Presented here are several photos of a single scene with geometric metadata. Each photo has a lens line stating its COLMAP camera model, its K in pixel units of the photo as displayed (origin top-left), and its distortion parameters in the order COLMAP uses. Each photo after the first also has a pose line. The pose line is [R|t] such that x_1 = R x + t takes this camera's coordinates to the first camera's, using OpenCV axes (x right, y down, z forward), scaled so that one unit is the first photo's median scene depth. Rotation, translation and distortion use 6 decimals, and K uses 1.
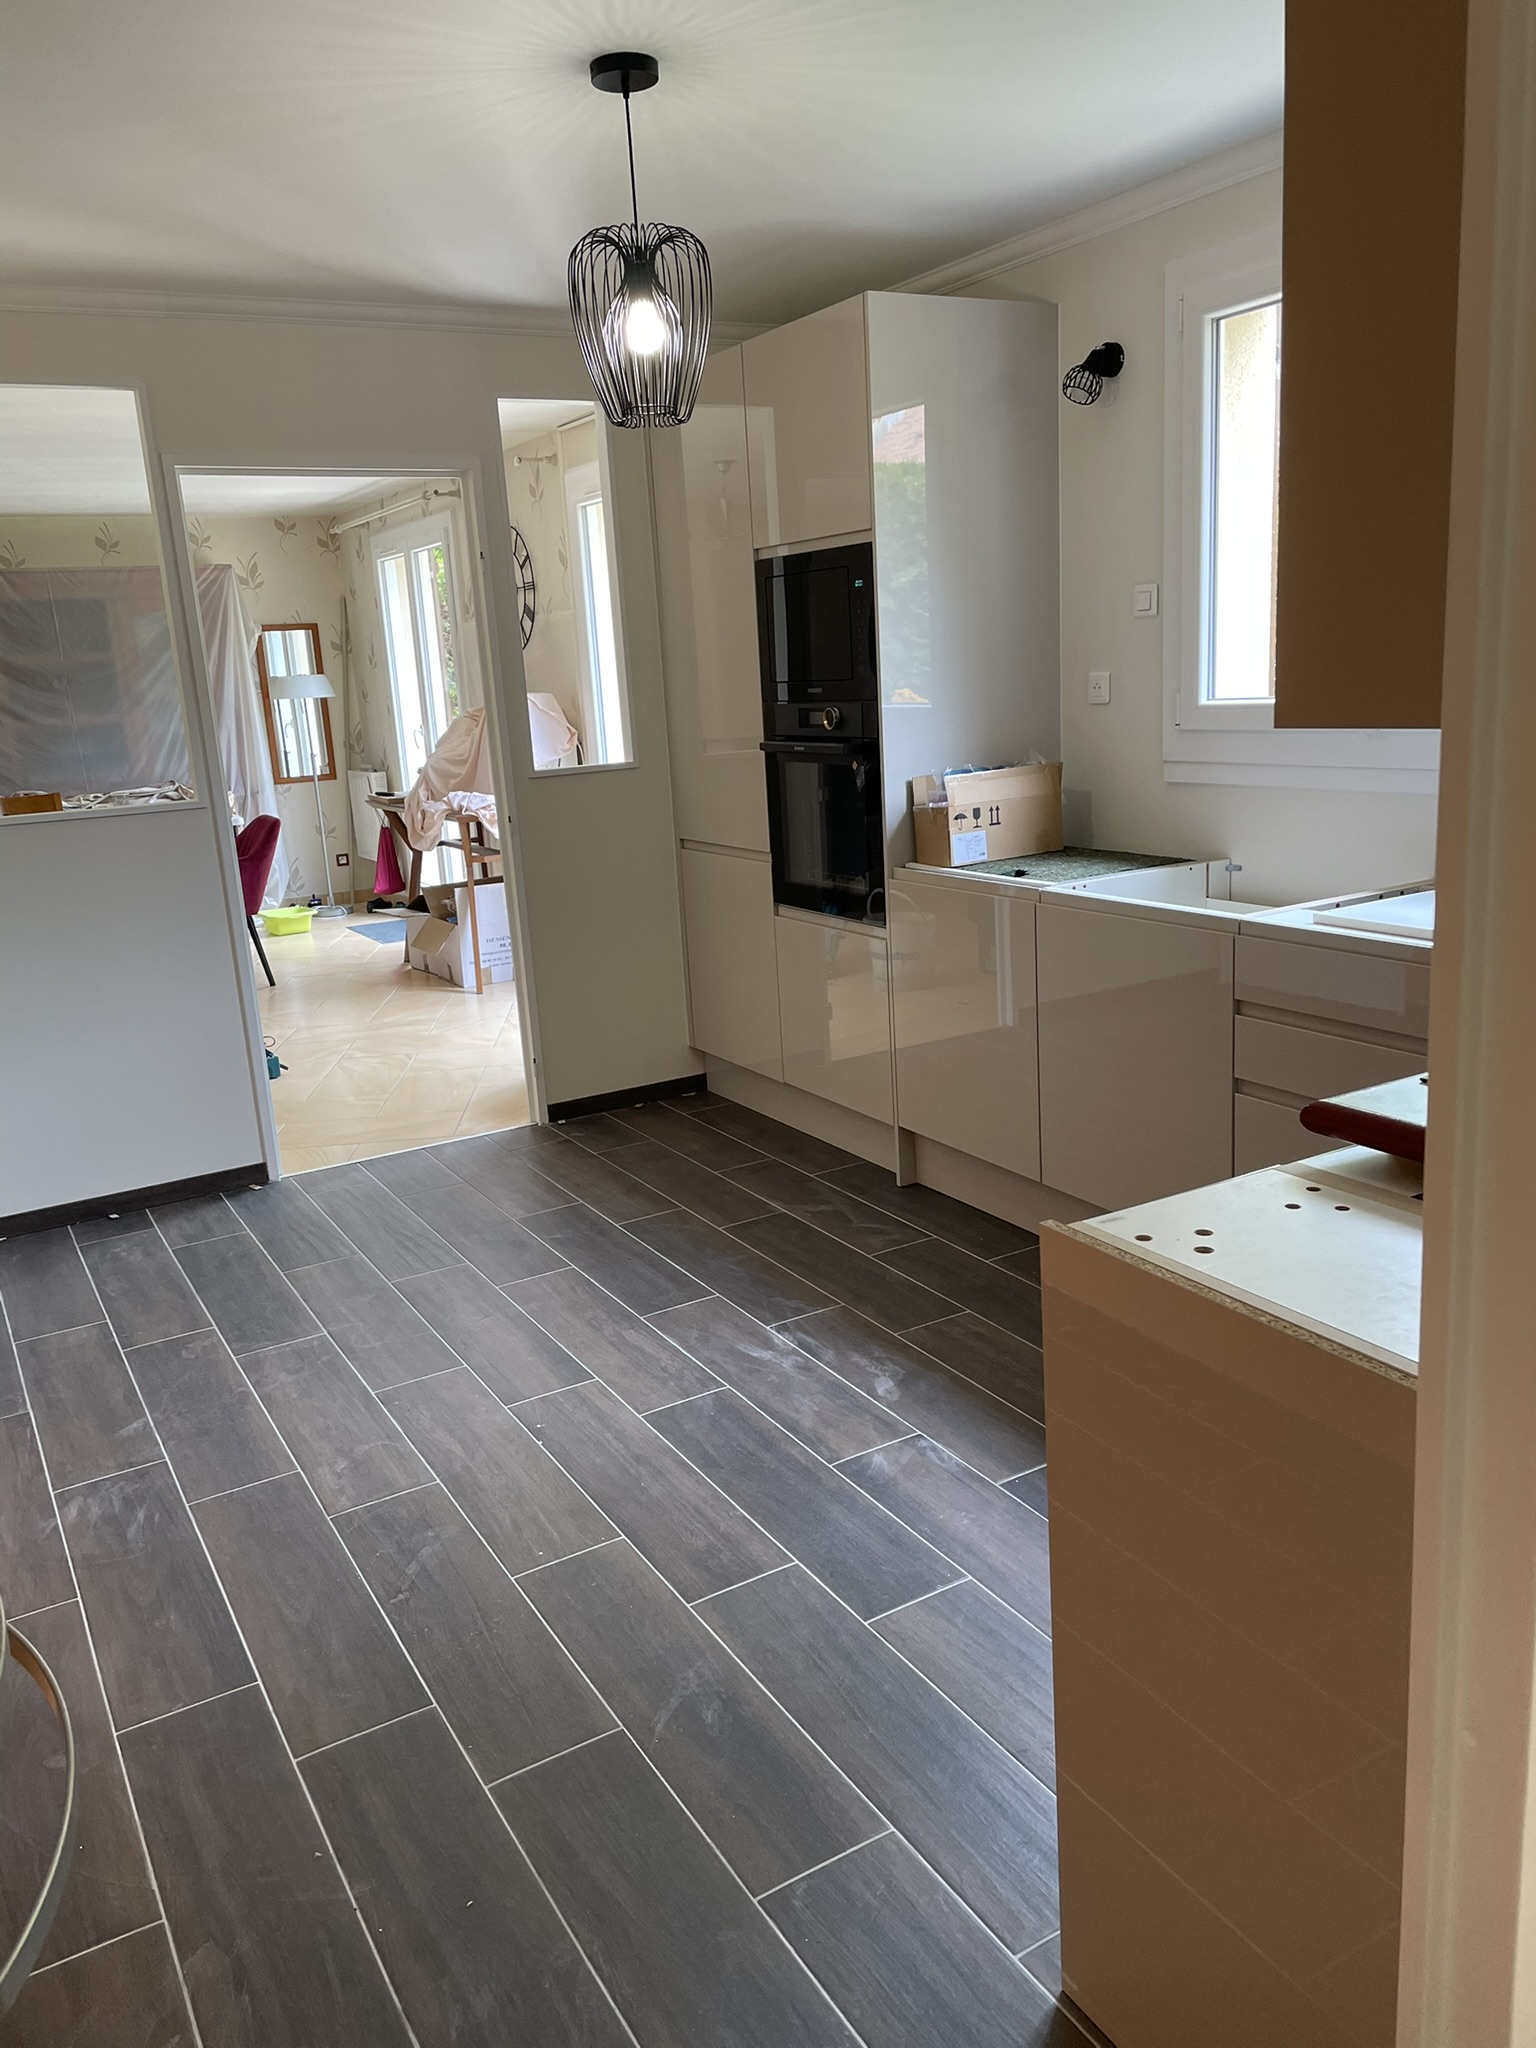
lens RADIAL K [[1526.3, 0, 786.3], [0, 1526.3, 1024.8], [0, 0, 1]] dist [0.078956, -0.087286]
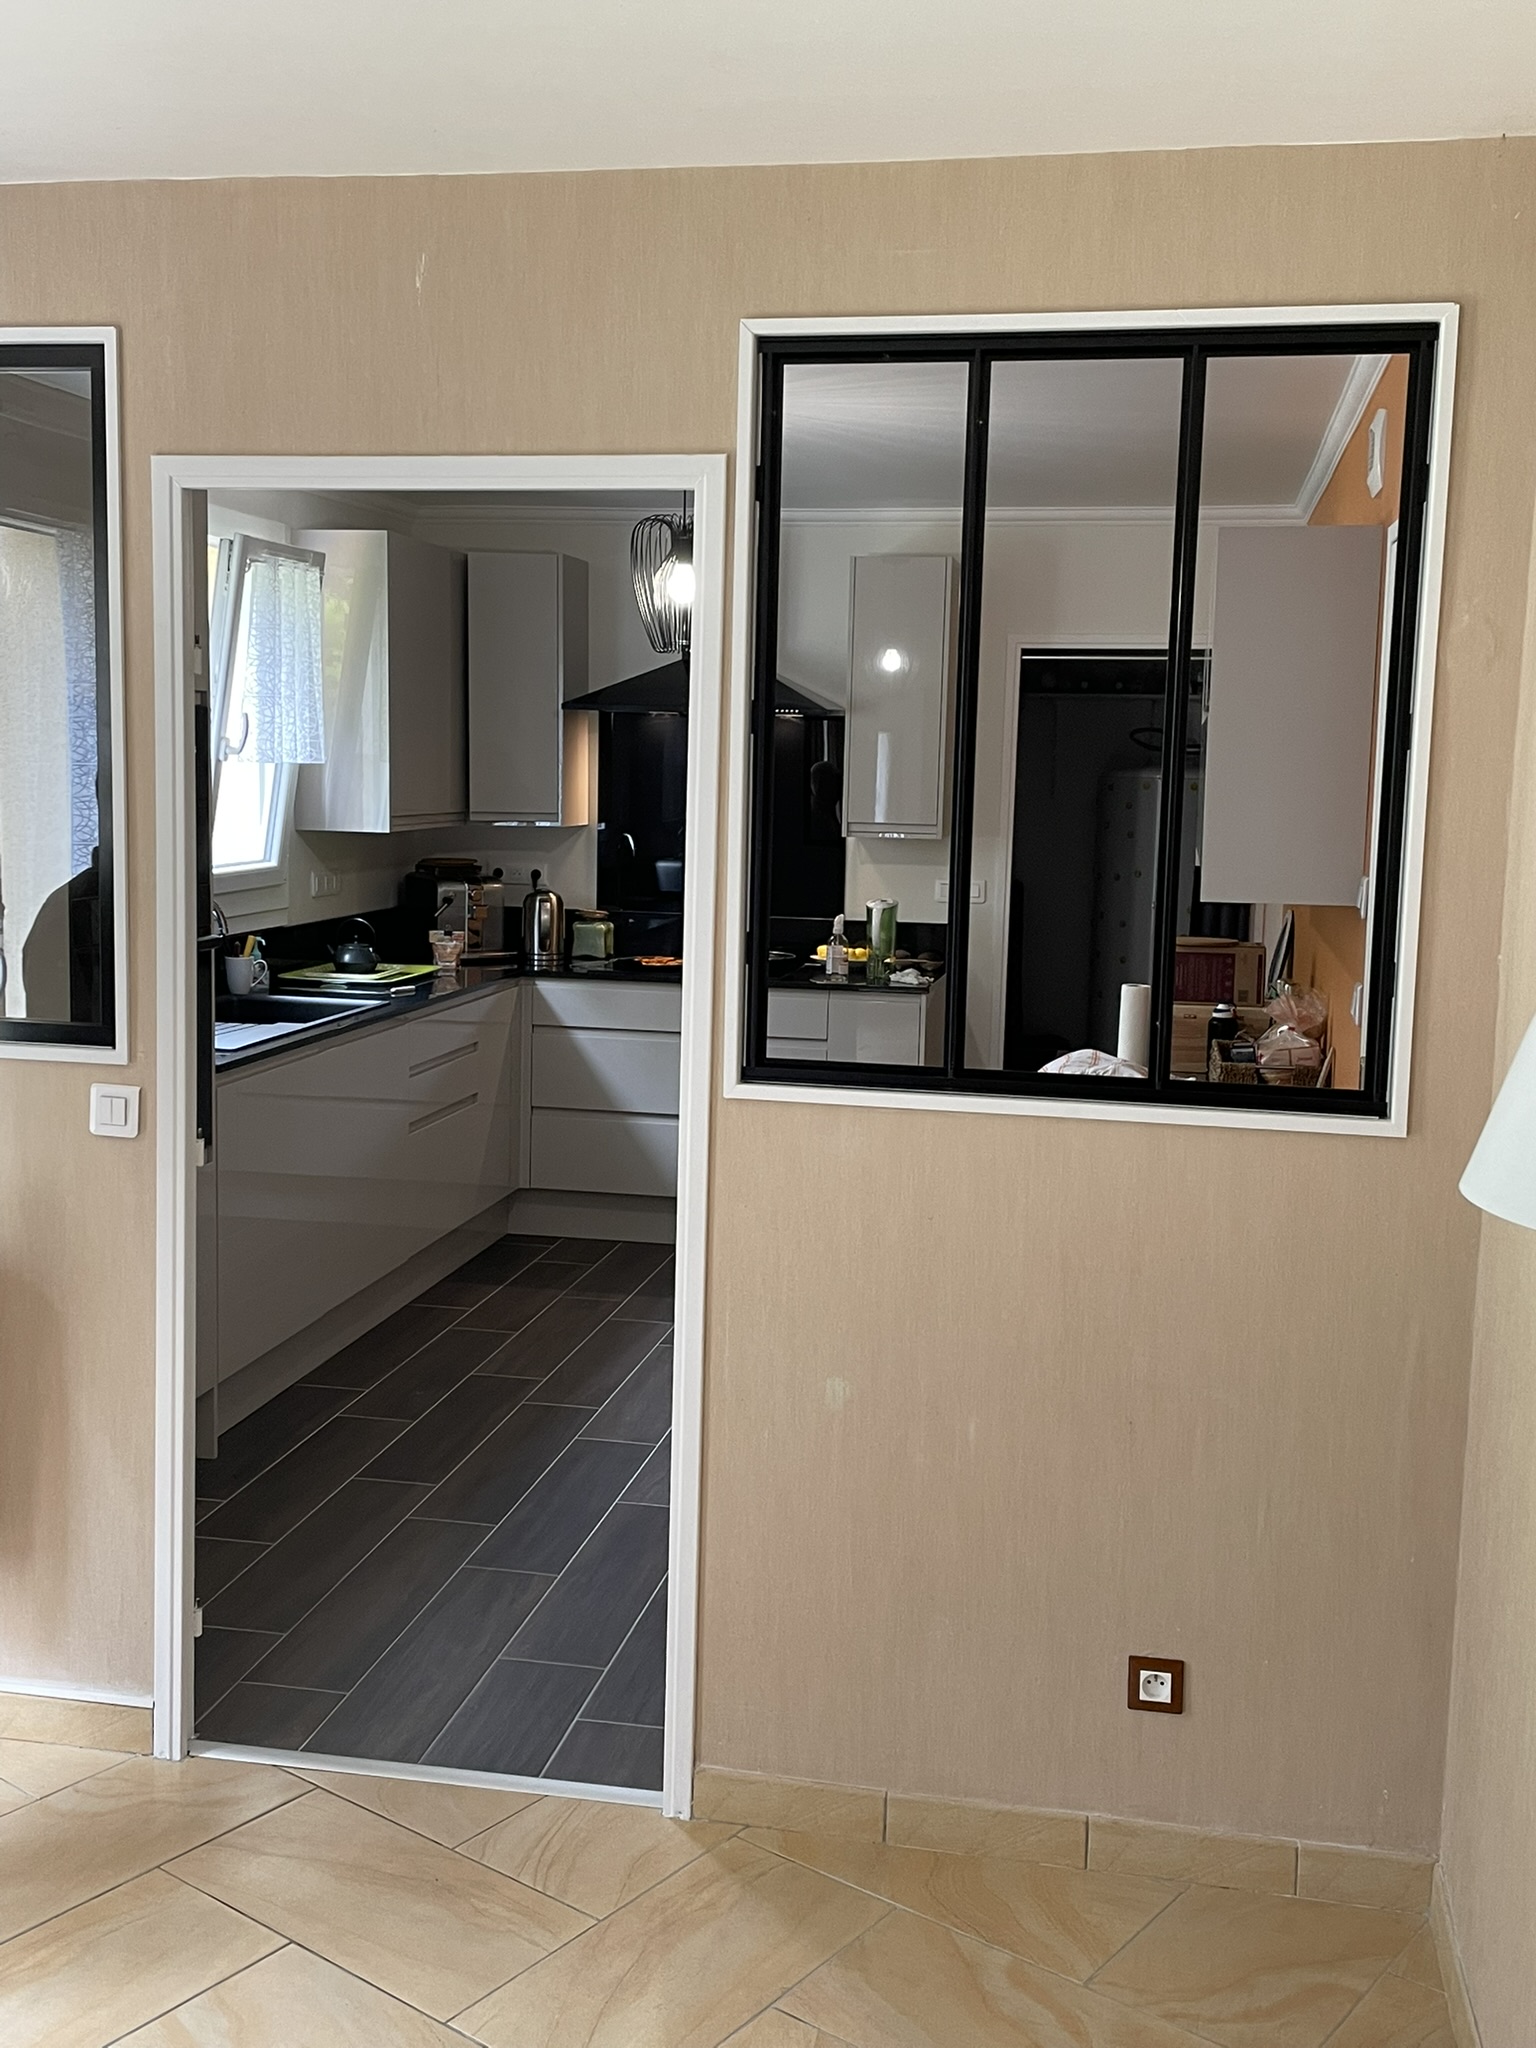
lens RADIAL K [[2072.9, 0, 758.0], [0, 2072.9, 1006.1], [0, 0, 1]] dist [0.135595, 0.000000]
pose [[-0.738609, -0.052239, 0.672107, -1.264447], [0.170094, 0.950294, 0.260785, -0.527314], [-0.652322, 0.306940, -0.693011, 2.153459]]
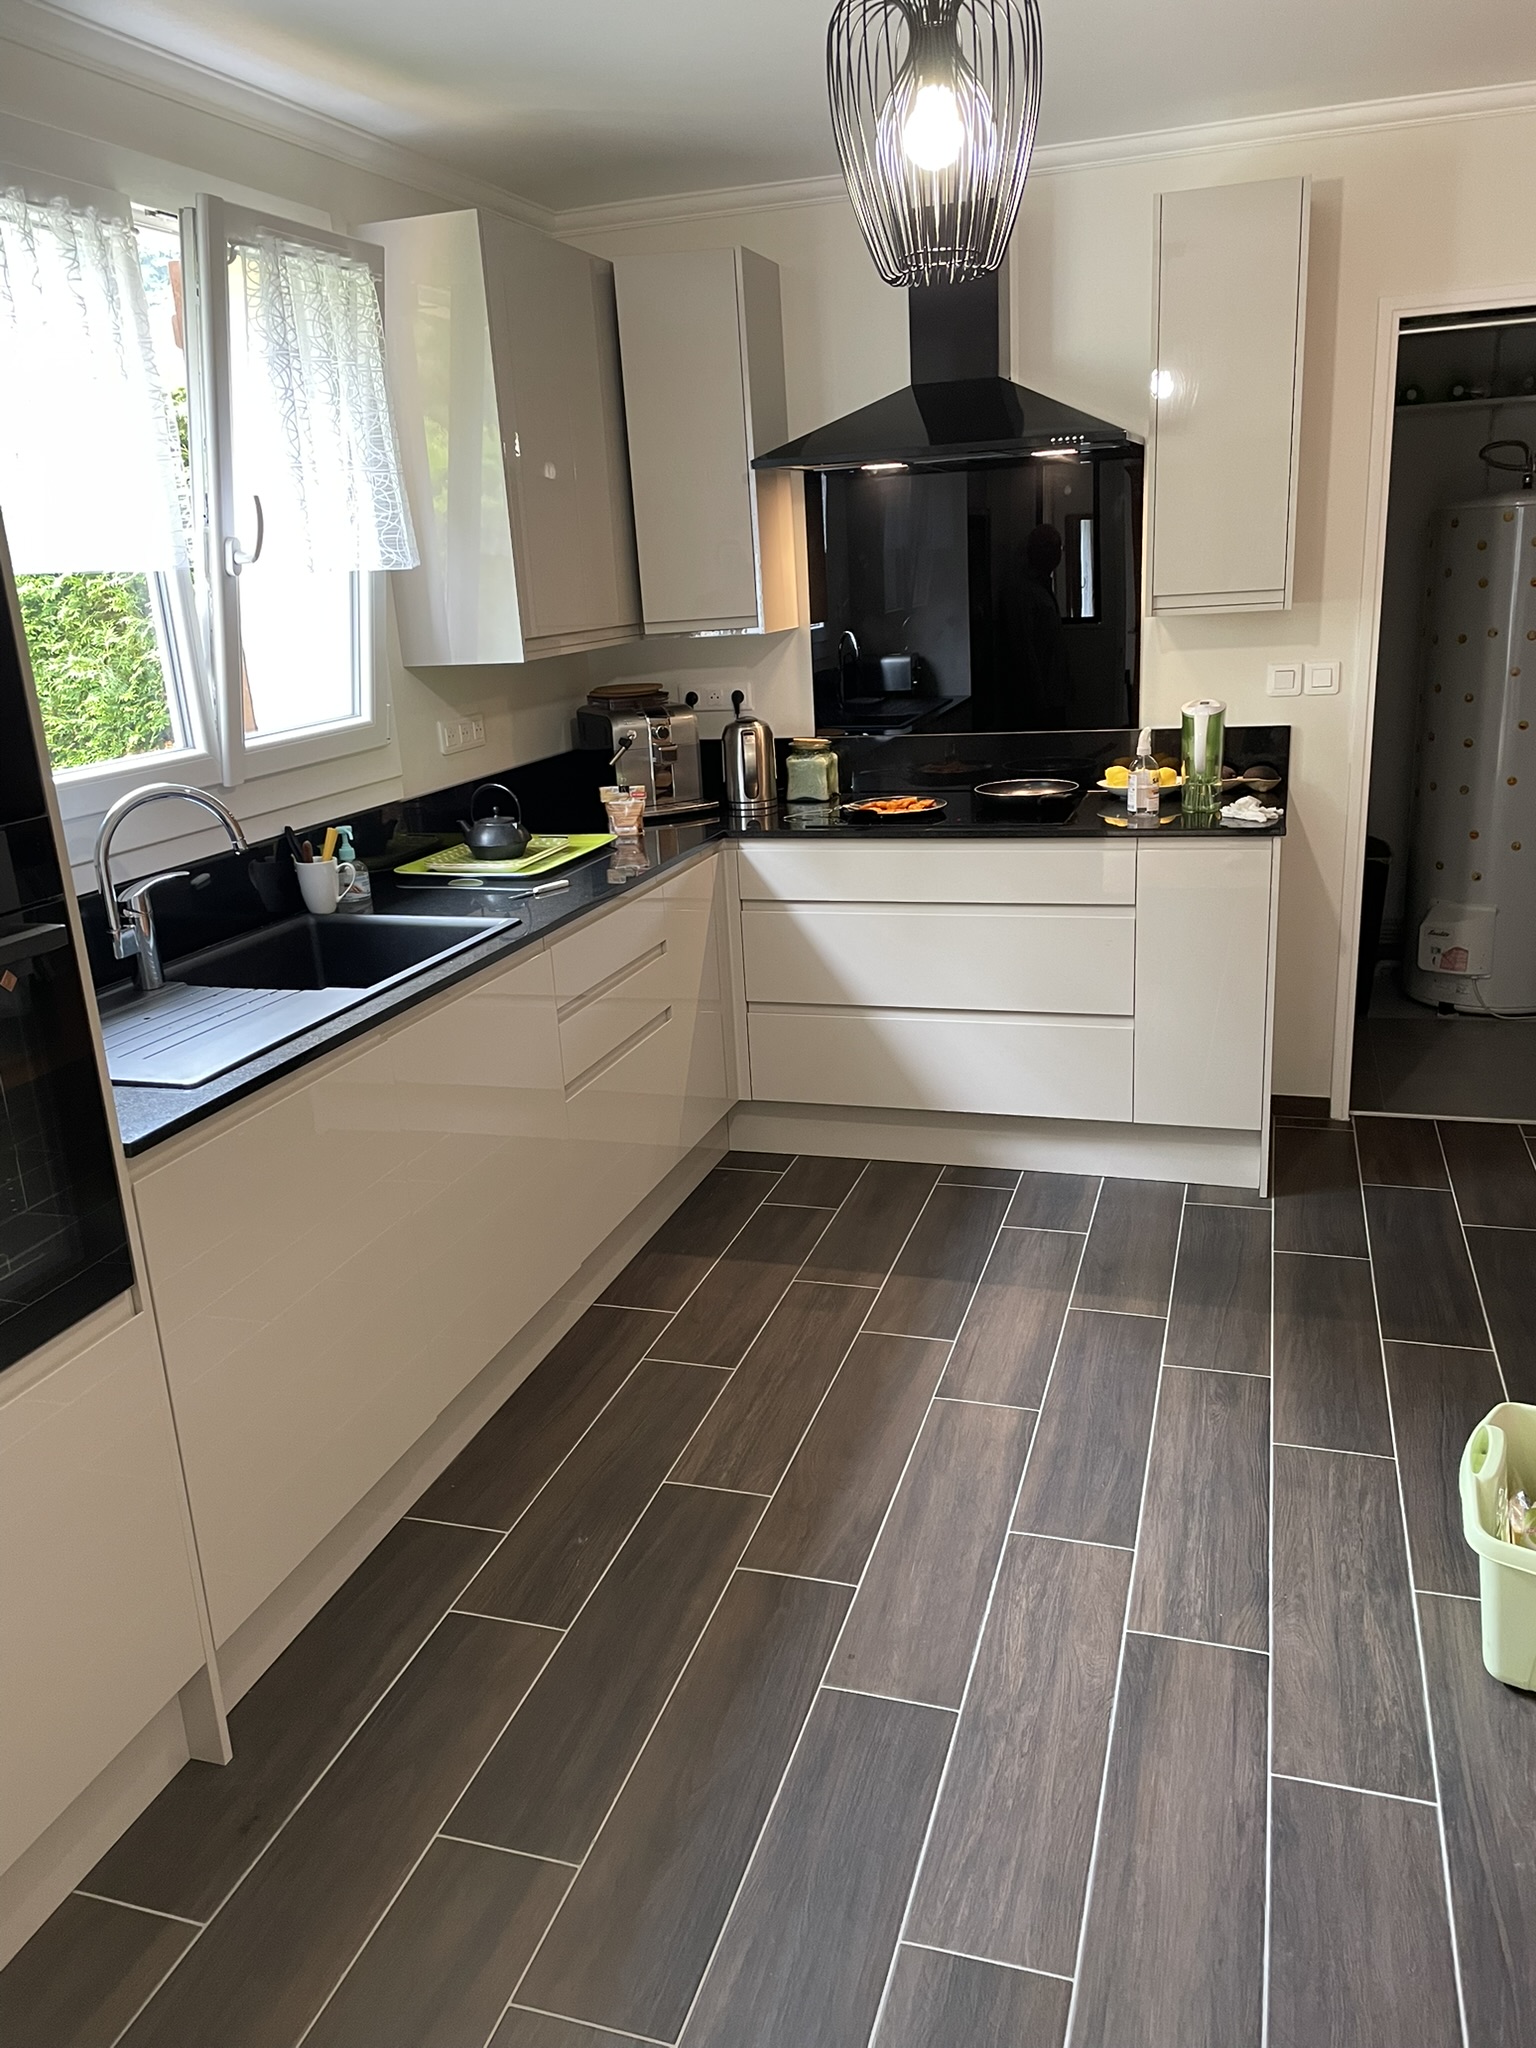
lens RADIAL K [[1526.3, 0, 763.3], [0, 1526.3, 1015.7], [0, 0, 1]] dist [0.078956, -0.087286]
pose [[-0.653559, -0.134359, 0.744855, -0.544376], [0.261138, 0.883659, 0.388527, -0.368574], [-0.710400, 0.448435, -0.542437, 1.476425]]
